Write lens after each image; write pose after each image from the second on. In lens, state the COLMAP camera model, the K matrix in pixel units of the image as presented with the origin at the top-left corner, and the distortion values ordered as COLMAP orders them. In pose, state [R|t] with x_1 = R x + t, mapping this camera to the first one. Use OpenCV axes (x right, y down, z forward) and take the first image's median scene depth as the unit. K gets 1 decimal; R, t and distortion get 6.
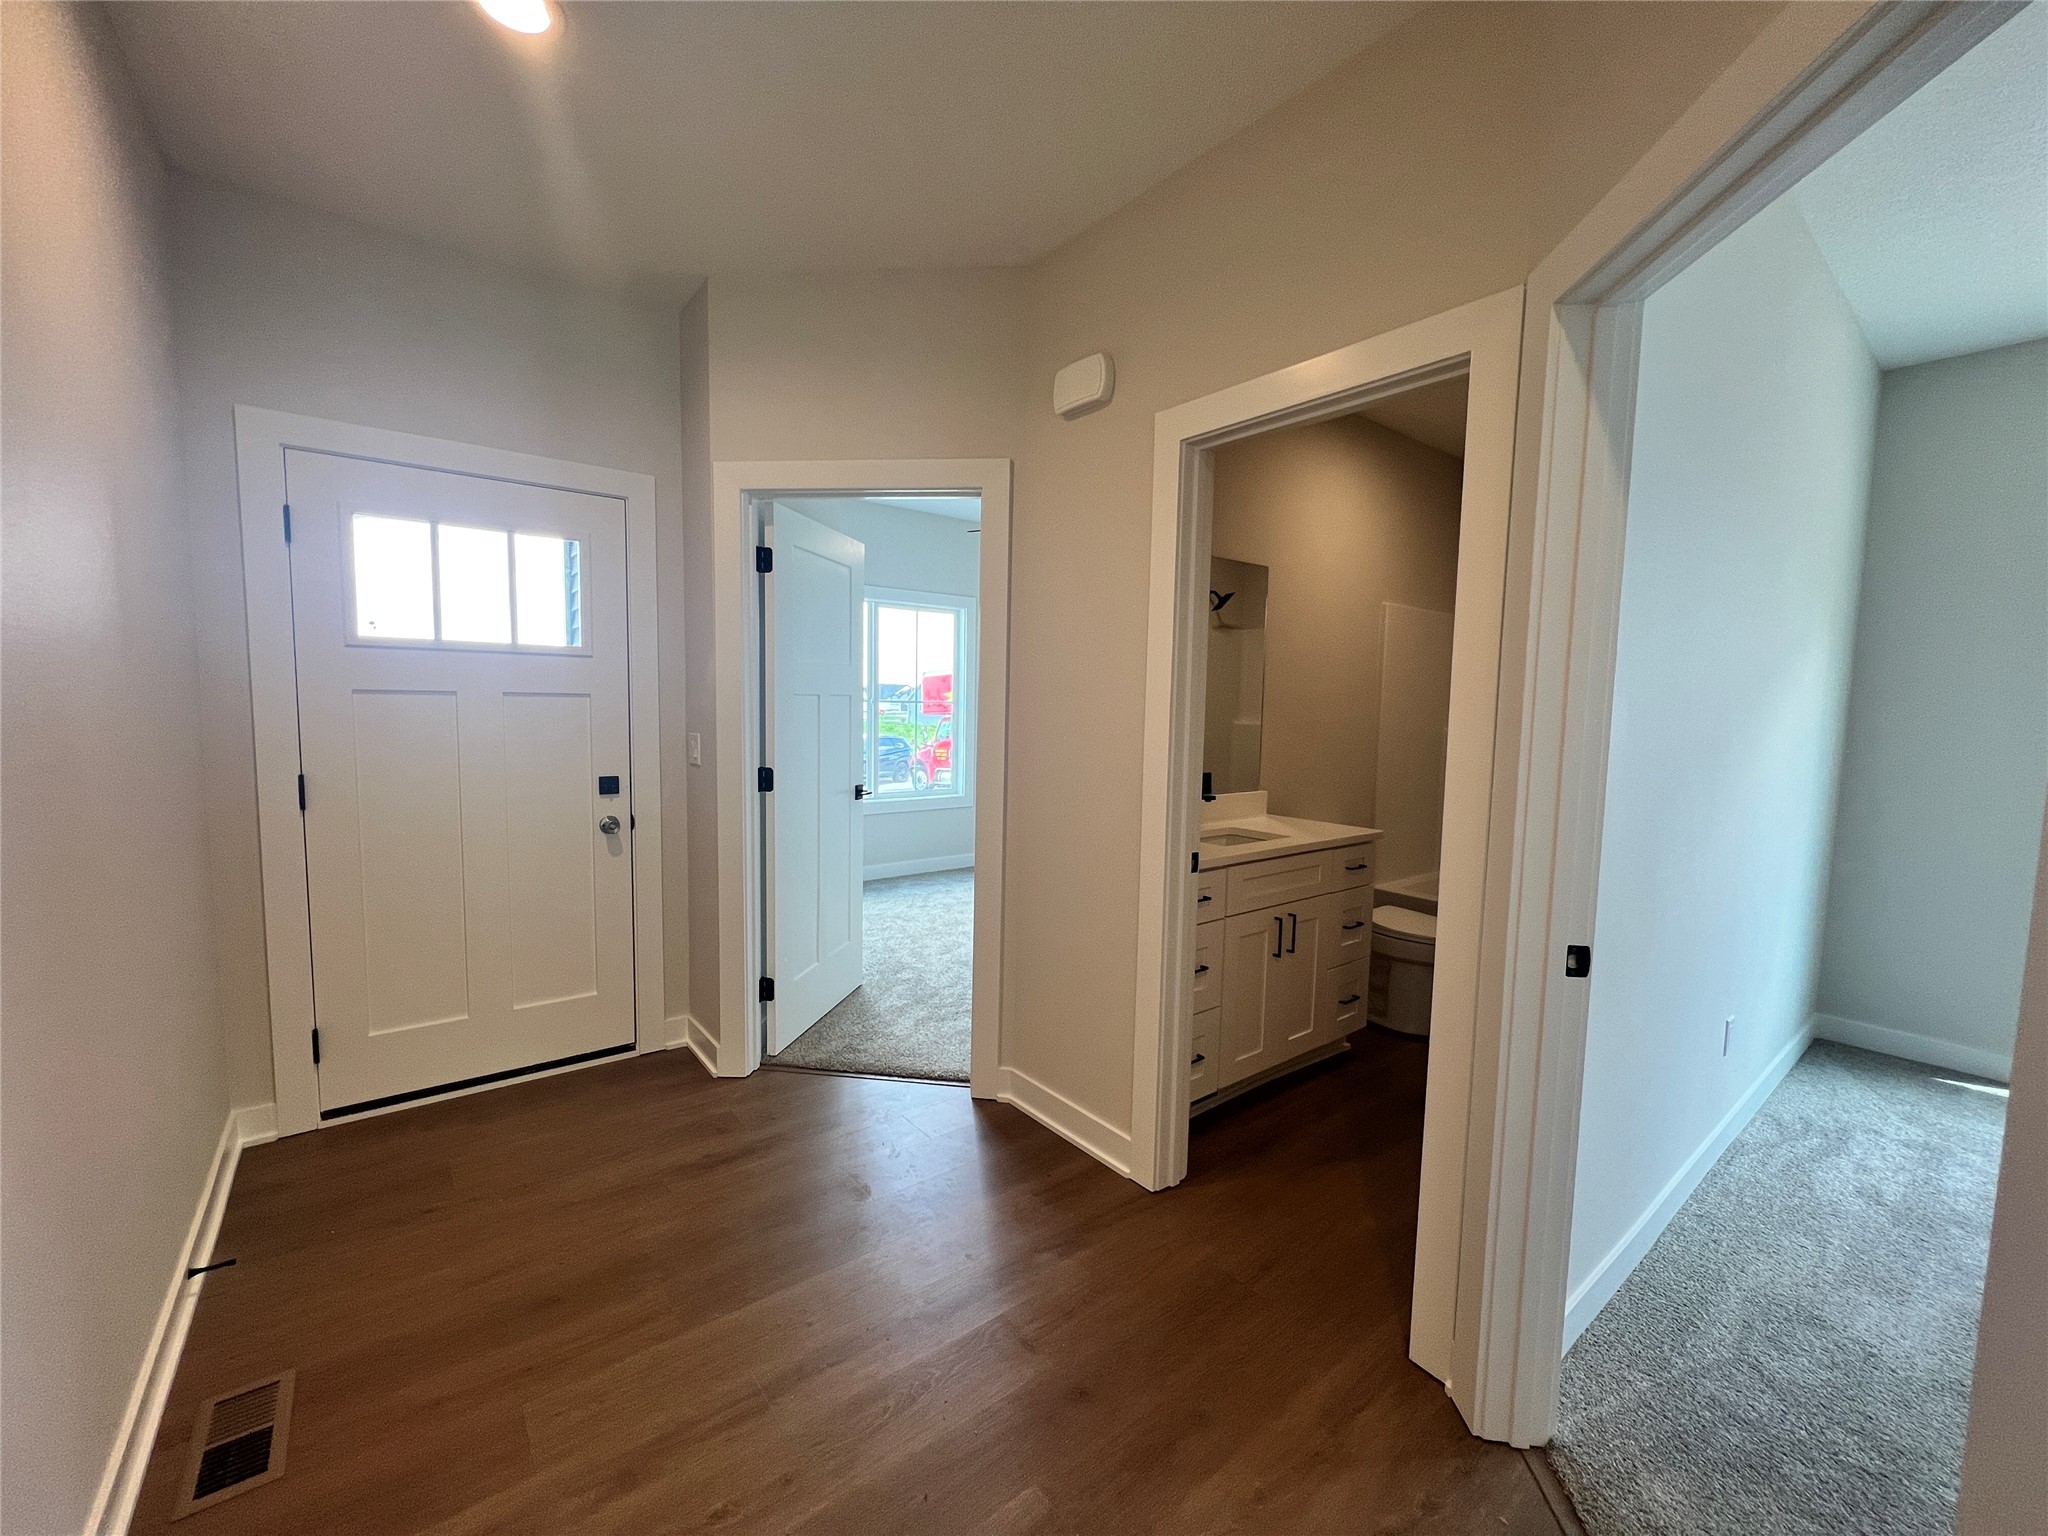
lens RADIAL K [[823.8, 0, 1019.6], [0, 823.8, 777.1], [0, 0, 1]] dist [-0.003009, 0.000655]
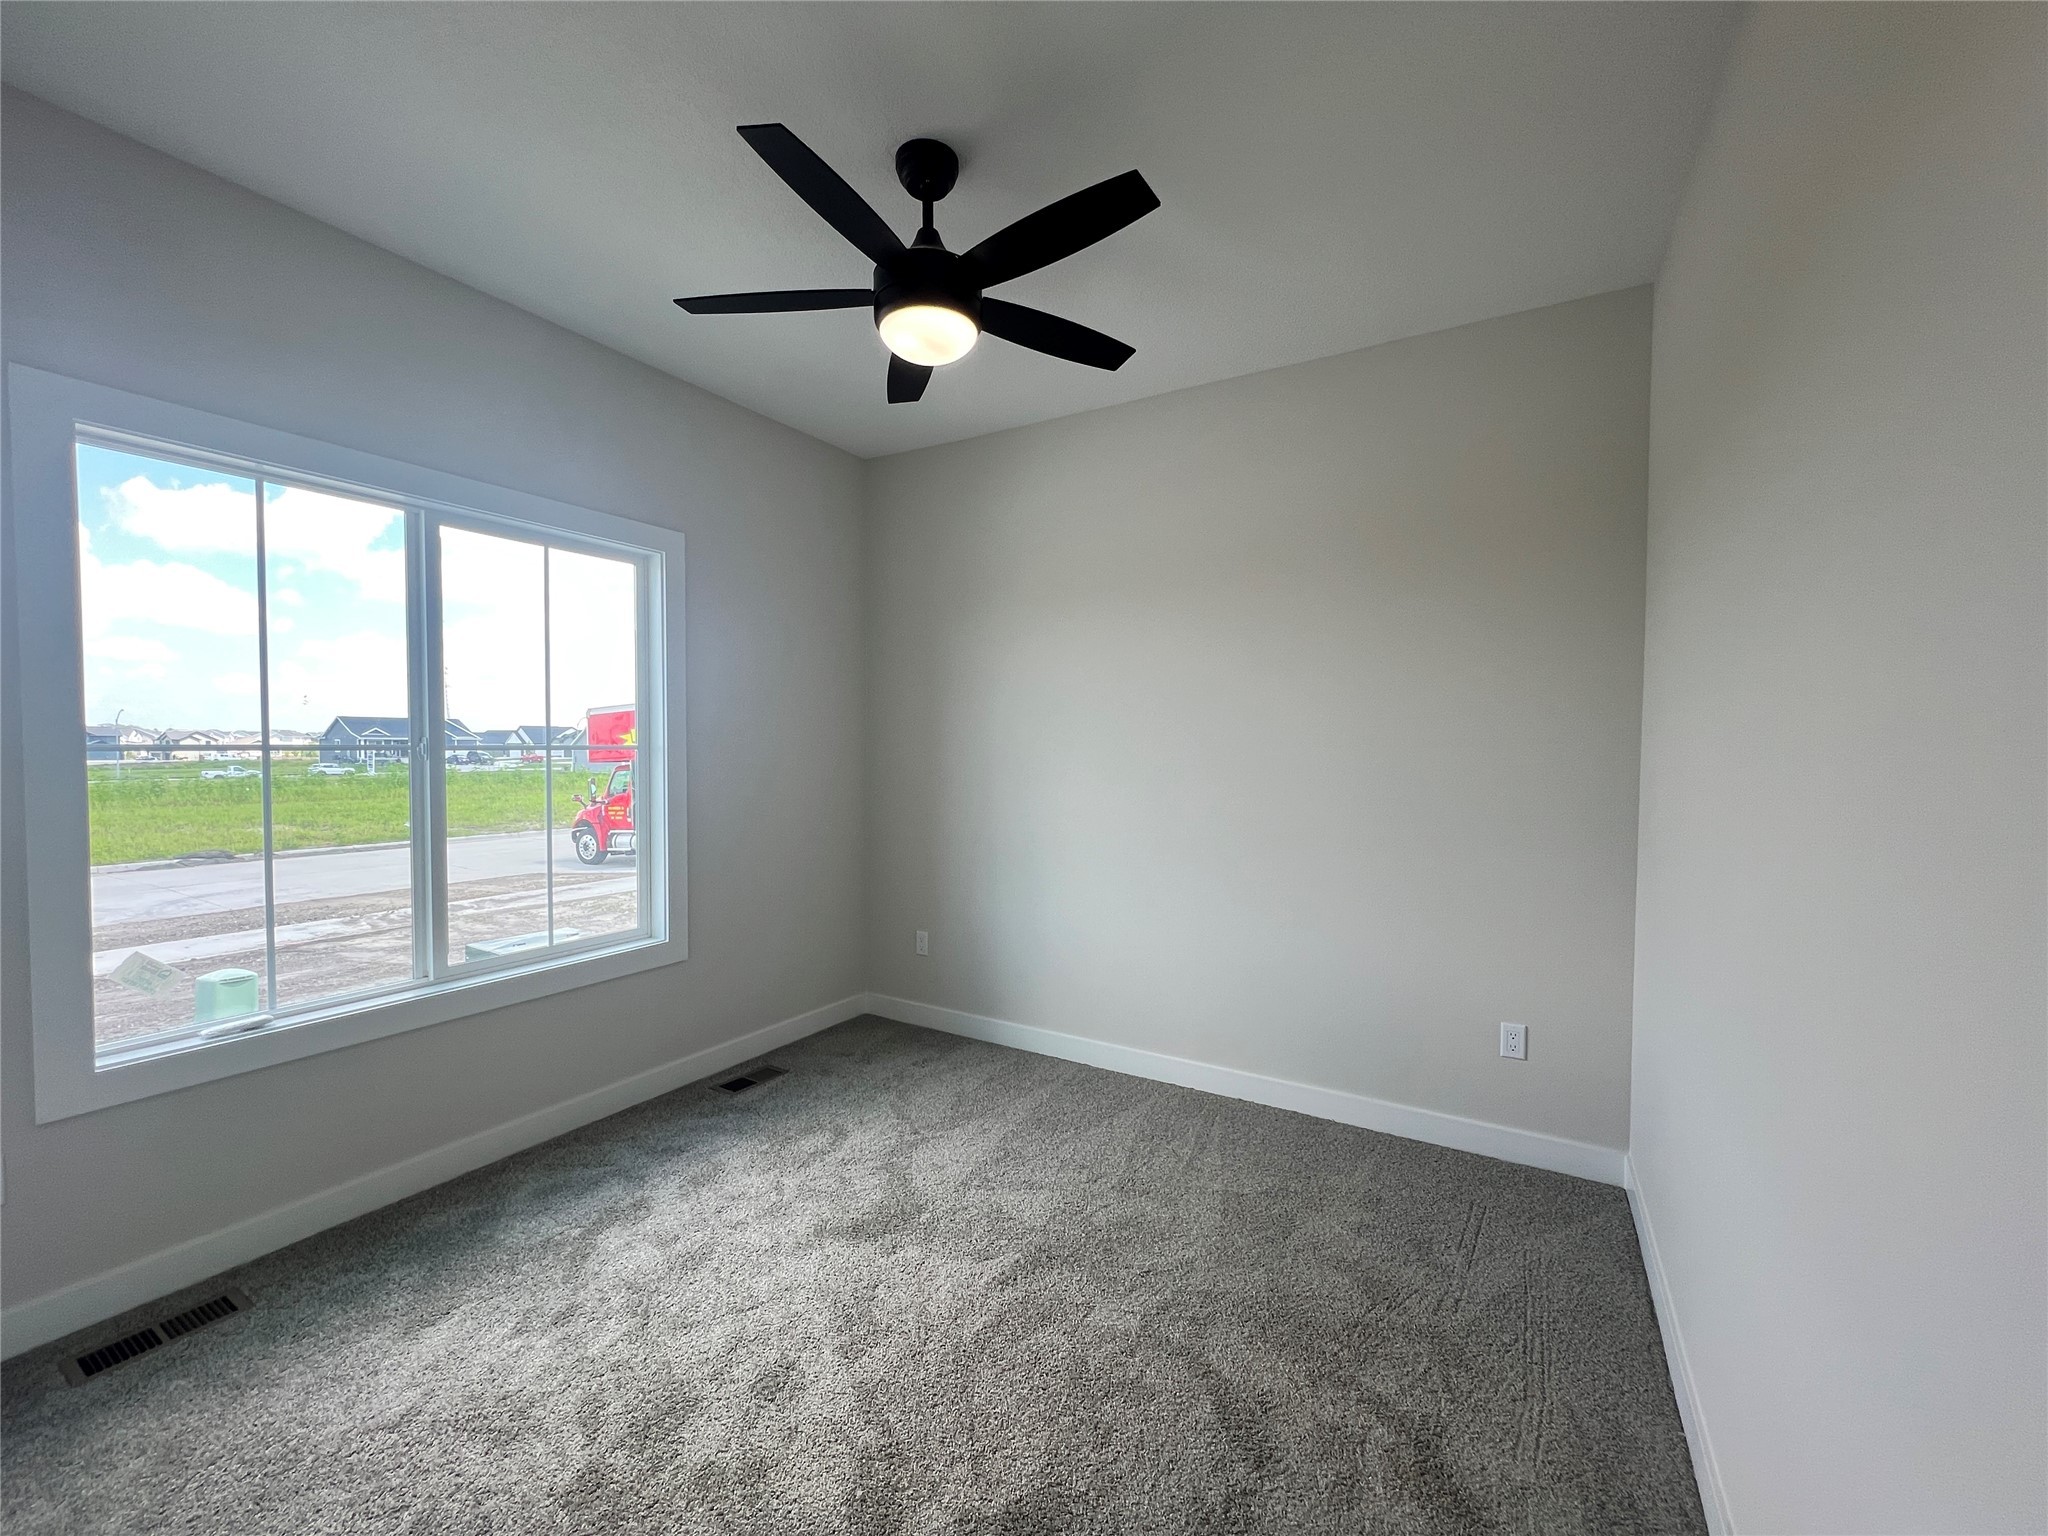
lens RADIAL K [[823.8, 0, 1024.1], [0, 823.8, 769.5], [0, 0, 1]] dist [-0.003009, 0.000655]
pose [[0.933626, -0.025825, 0.357316, -0.011366], [0.046519, 0.997693, -0.049441, -0.011740], [-0.355215, 0.062782, 0.932674, 0.126492]]
